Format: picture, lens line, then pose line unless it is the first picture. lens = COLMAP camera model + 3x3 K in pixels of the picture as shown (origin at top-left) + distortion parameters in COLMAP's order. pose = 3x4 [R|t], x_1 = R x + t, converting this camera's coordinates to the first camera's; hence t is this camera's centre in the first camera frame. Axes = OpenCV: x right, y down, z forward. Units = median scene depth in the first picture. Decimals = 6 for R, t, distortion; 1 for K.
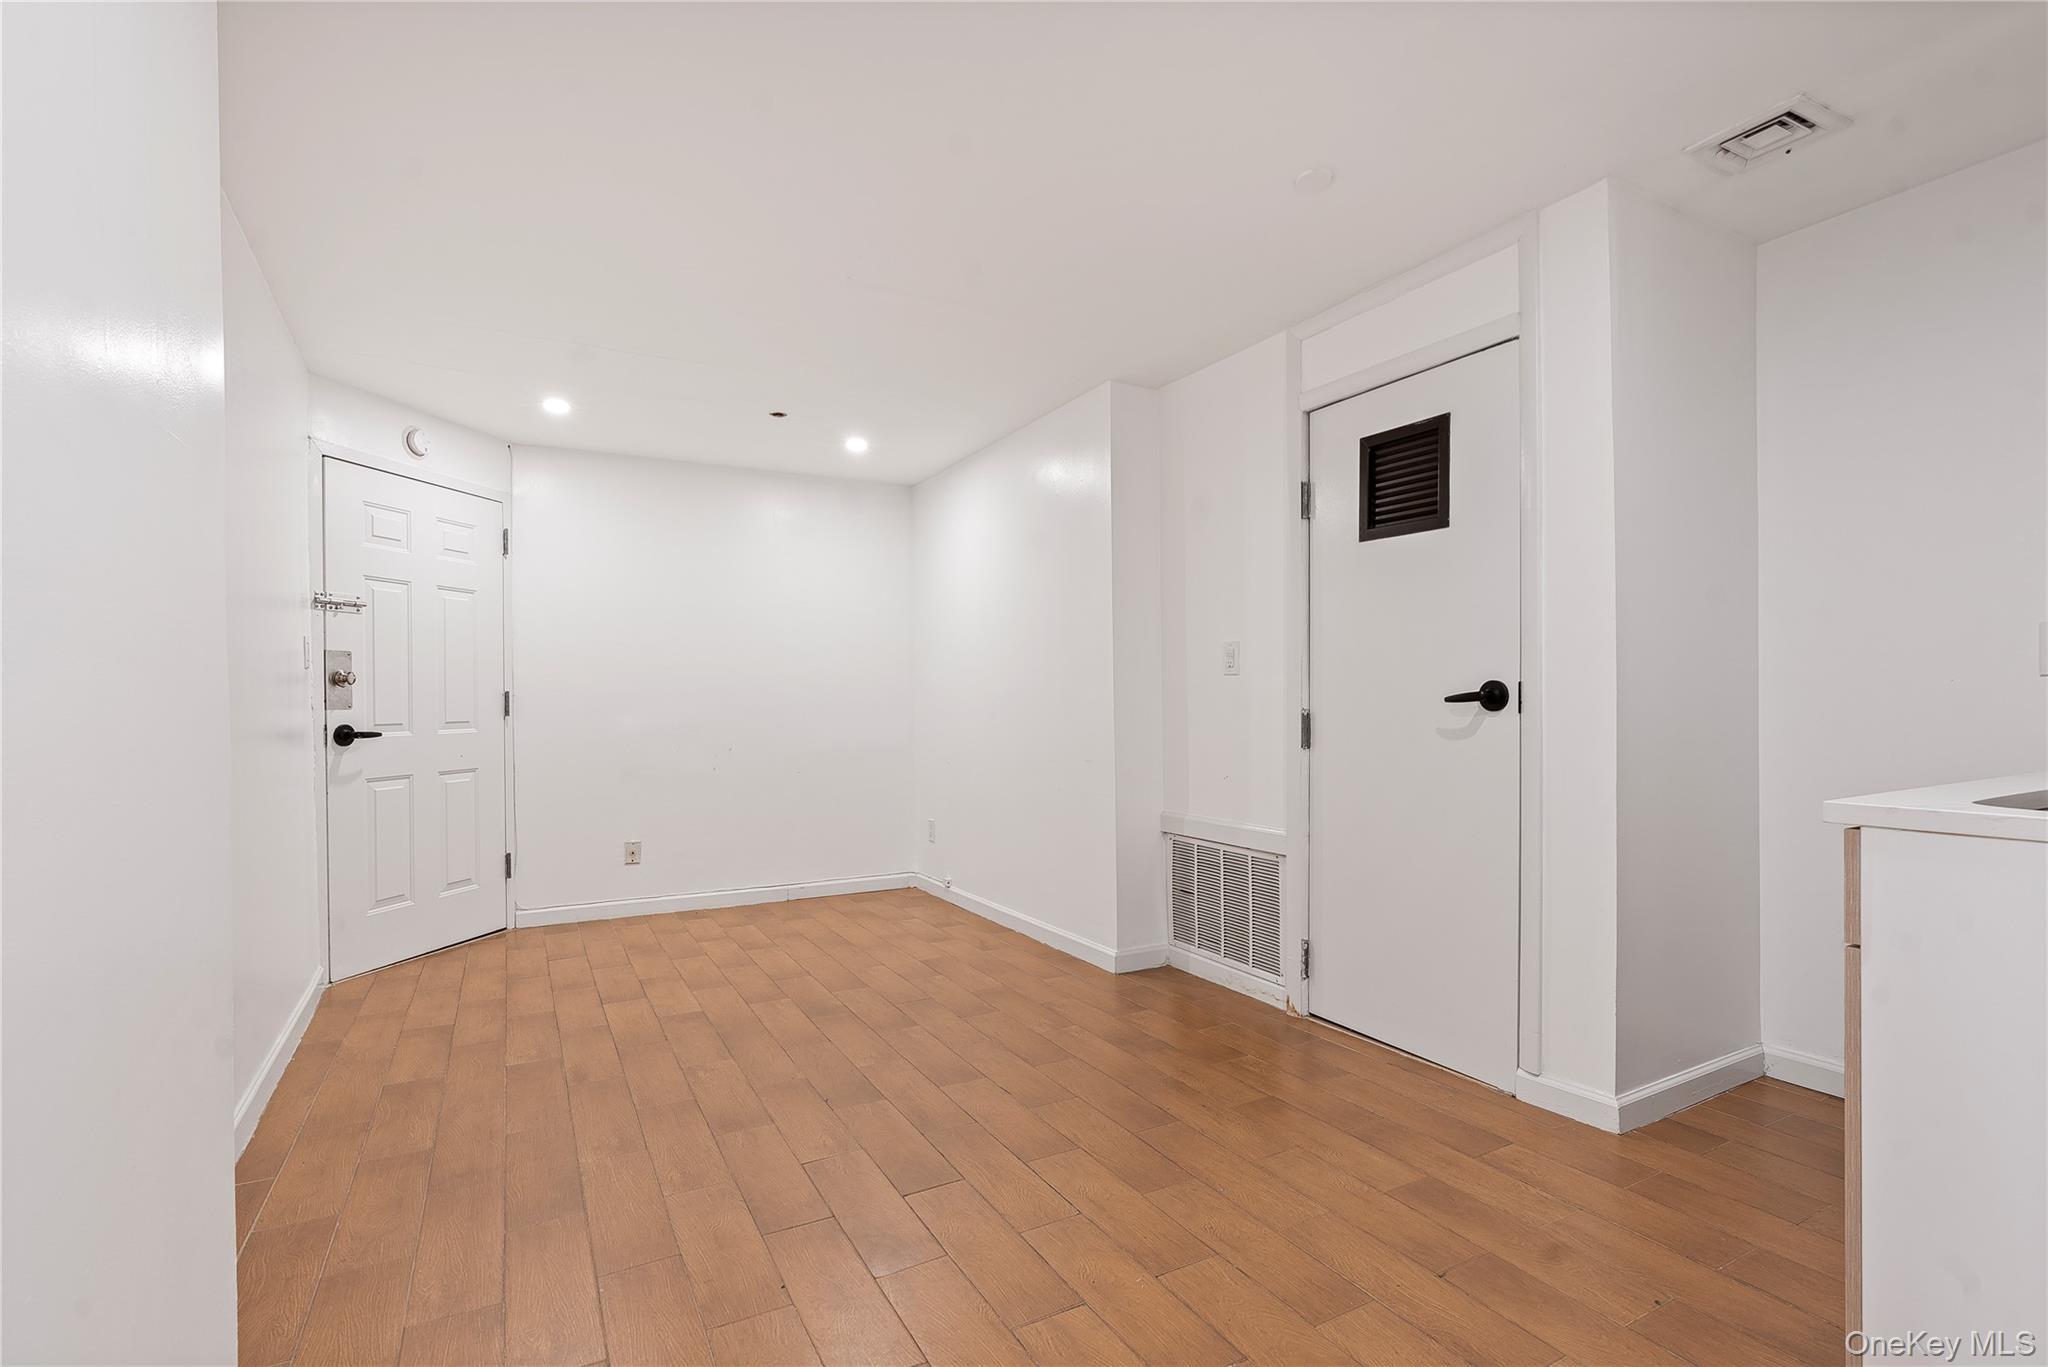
lens RADIAL K [[948.4, 0, 1022.5], [0, 948.4, 718.2], [0, 0, 1]] dist [-0.015687, -0.000095]
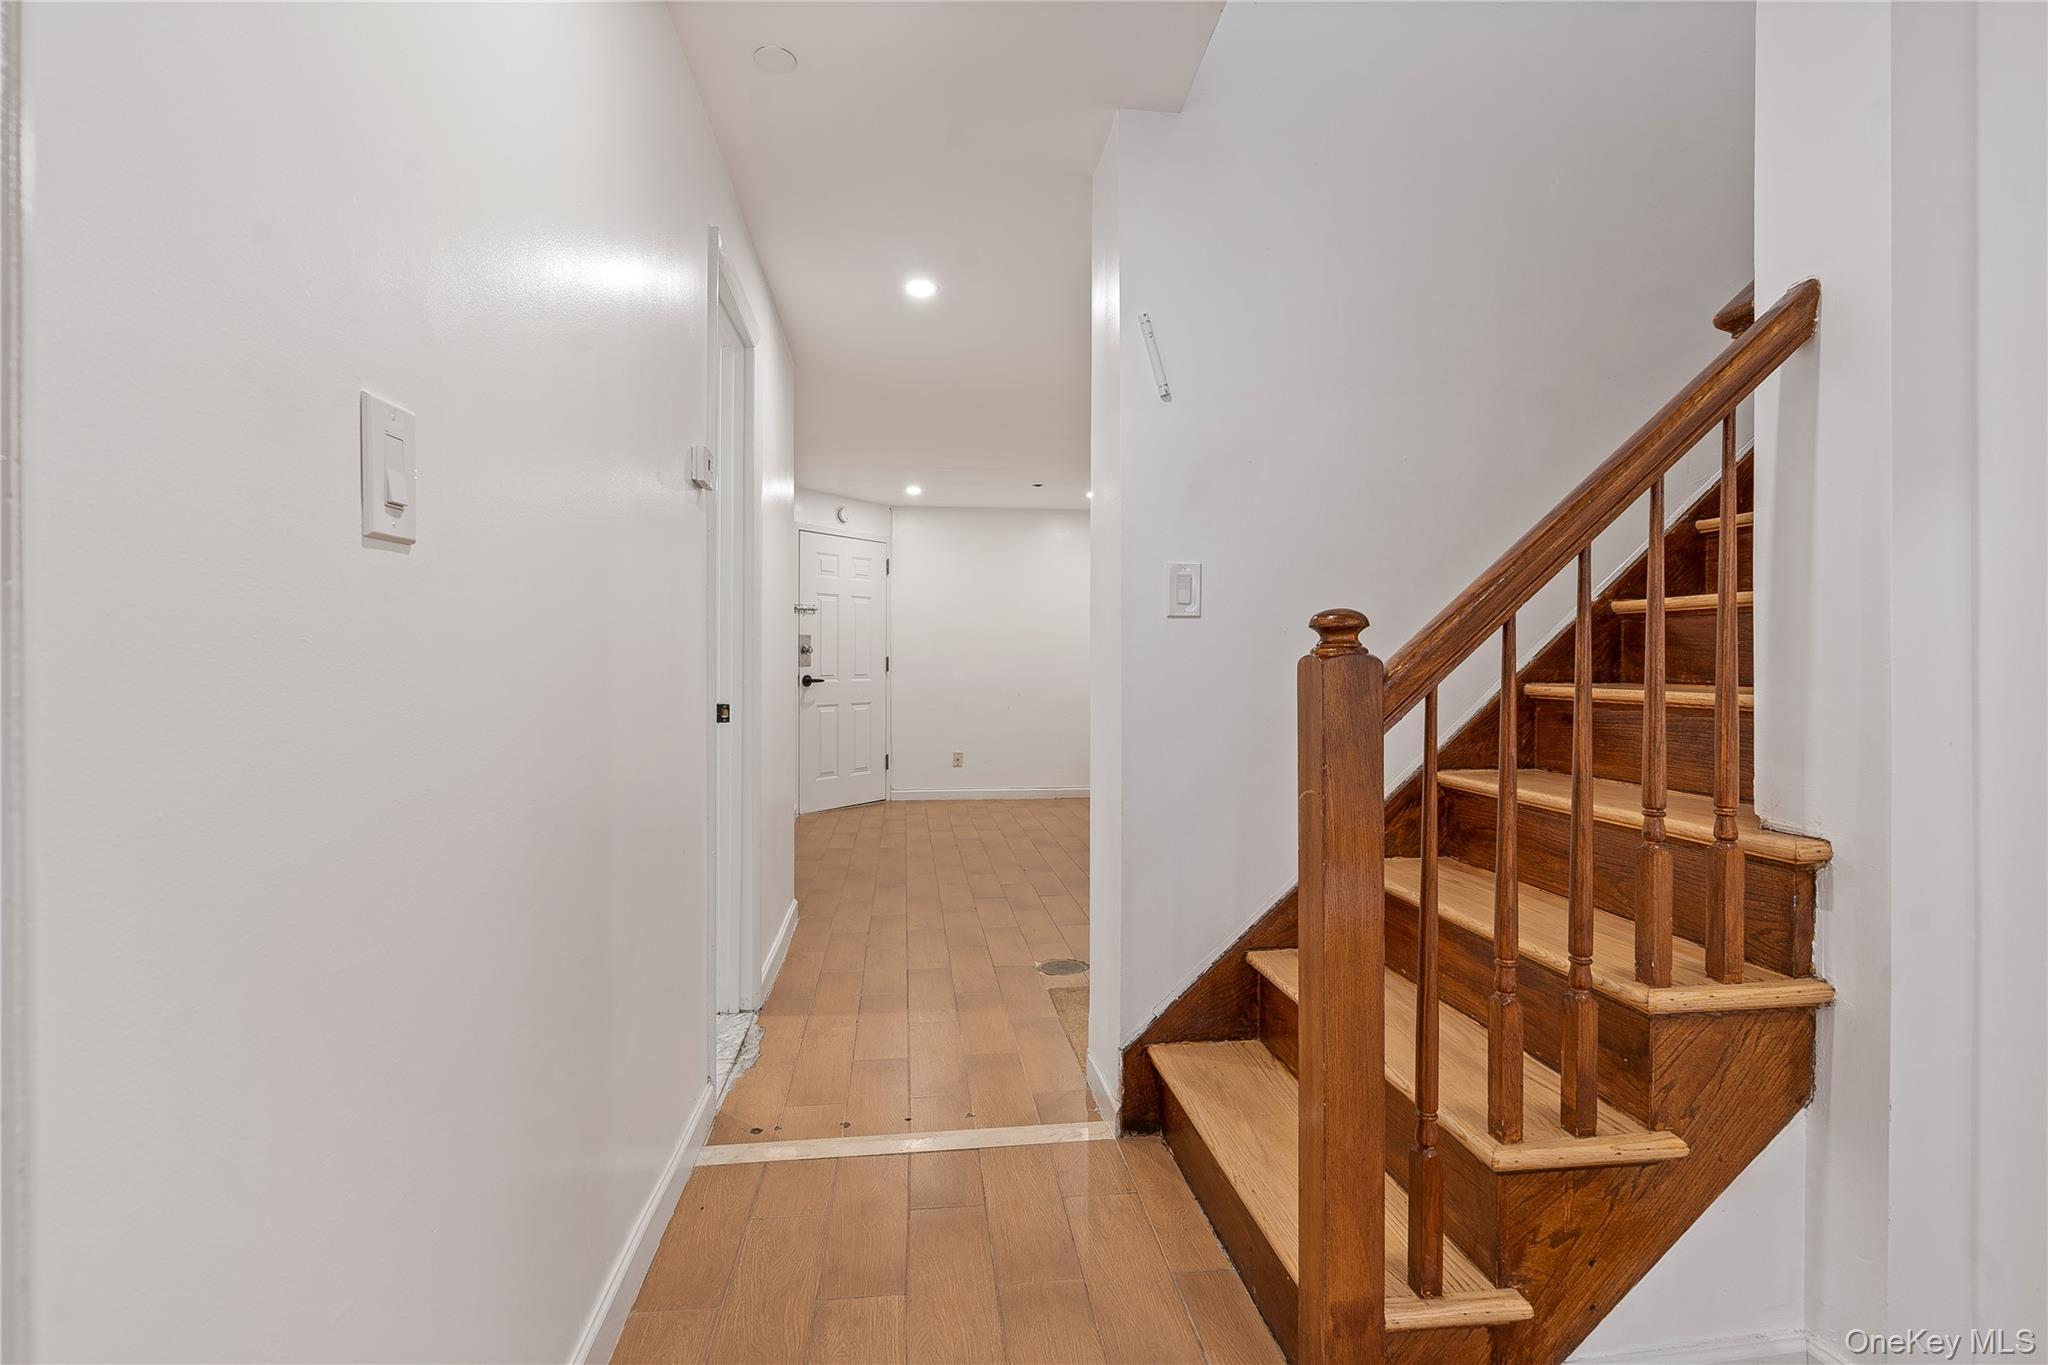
lens RADIAL K [[957.4, 0, 1024.0], [0, 957.4, 682.5], [0, 0, 1]] dist [-0.077089, -0.000189]
pose [[0.931612, 0.013386, -0.363207, 0.325097], [-0.012350, 0.999910, 0.005174, 0.006186], [0.363244, -0.000334, 0.931694, -0.539600]]
